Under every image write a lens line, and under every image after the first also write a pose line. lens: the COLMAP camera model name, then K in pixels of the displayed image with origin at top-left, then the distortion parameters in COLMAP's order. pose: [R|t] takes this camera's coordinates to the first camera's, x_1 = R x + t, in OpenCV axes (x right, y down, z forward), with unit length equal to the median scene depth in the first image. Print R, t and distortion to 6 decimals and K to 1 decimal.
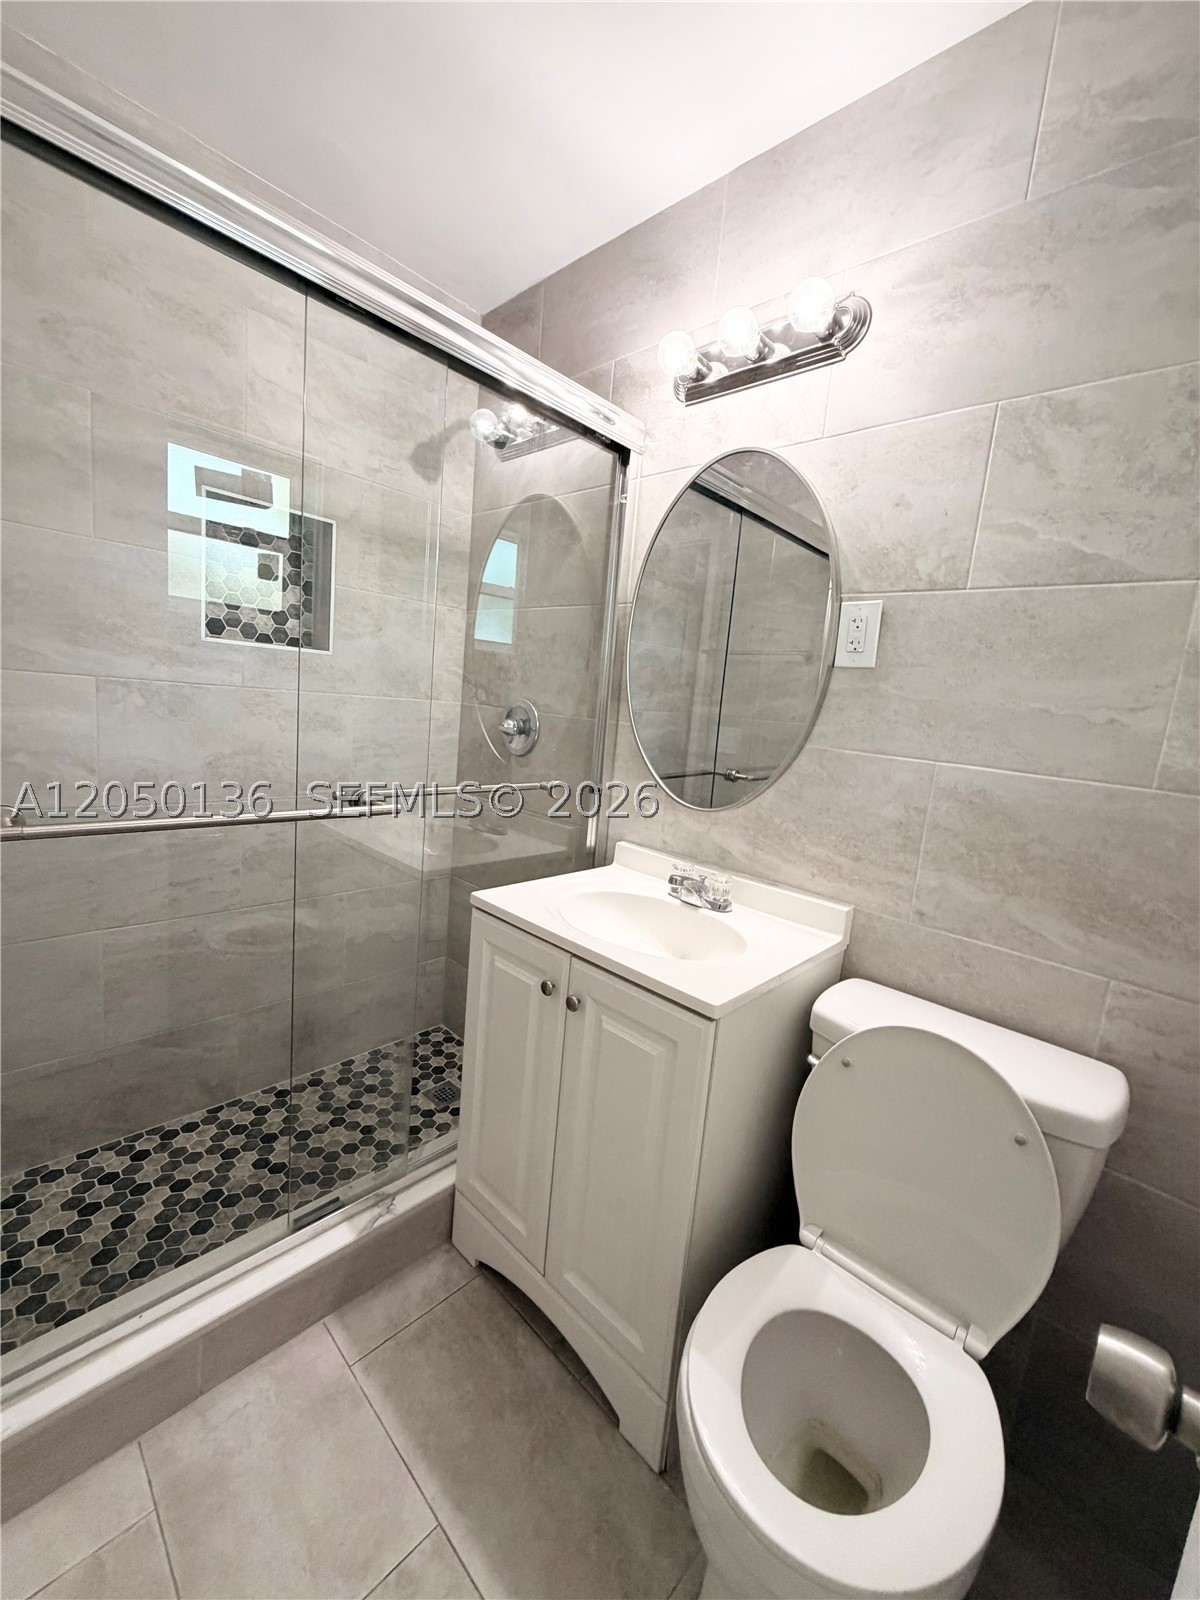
lens RADIAL K [[632.1, 0, 600.4], [0, 632.1, 795.3], [0, 0, 1]] dist [0.002602, -0.000064]
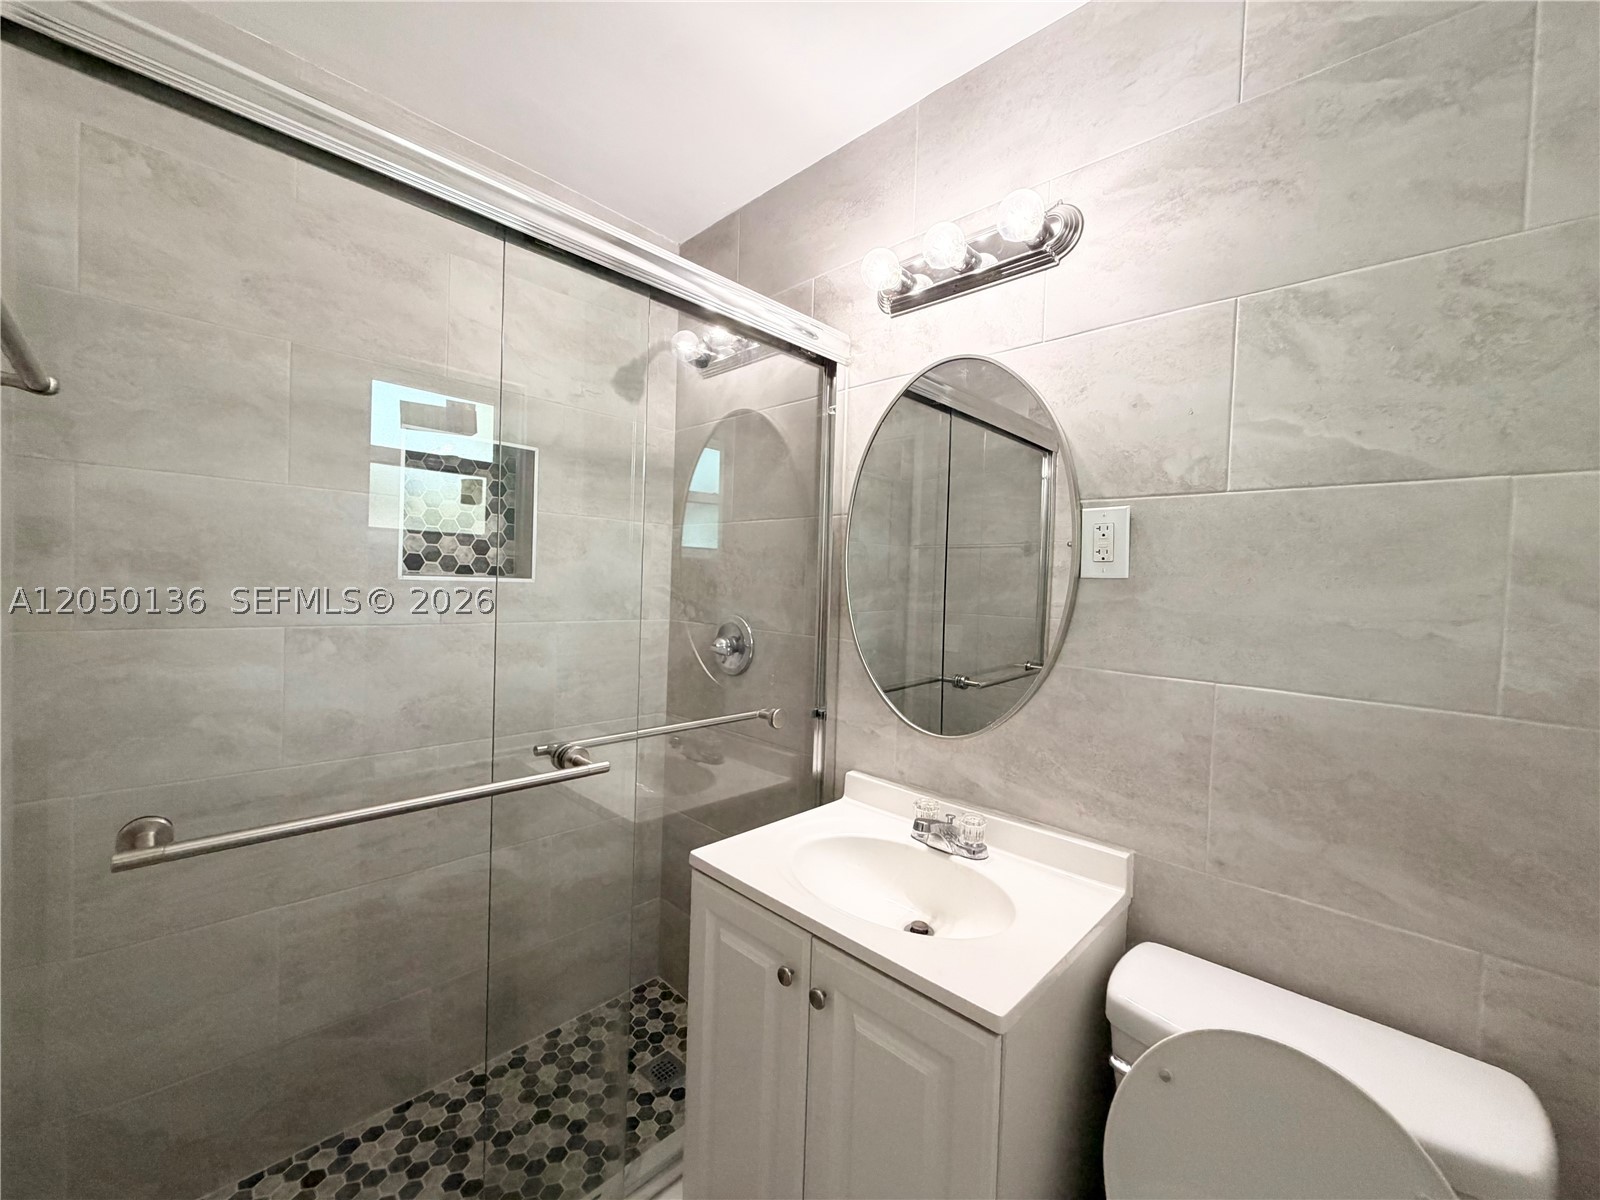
lens RADIAL K [[632.1, 0, 791.6], [0, 632.1, 600.0], [0, 0, 1]] dist [0.002602, -0.000064]
pose [[0.998316, -0.055142, -0.018024, -0.027708], [0.052516, 0.991005, -0.123087, -0.074283], [0.024649, 0.121933, 0.992232, 0.083815]]
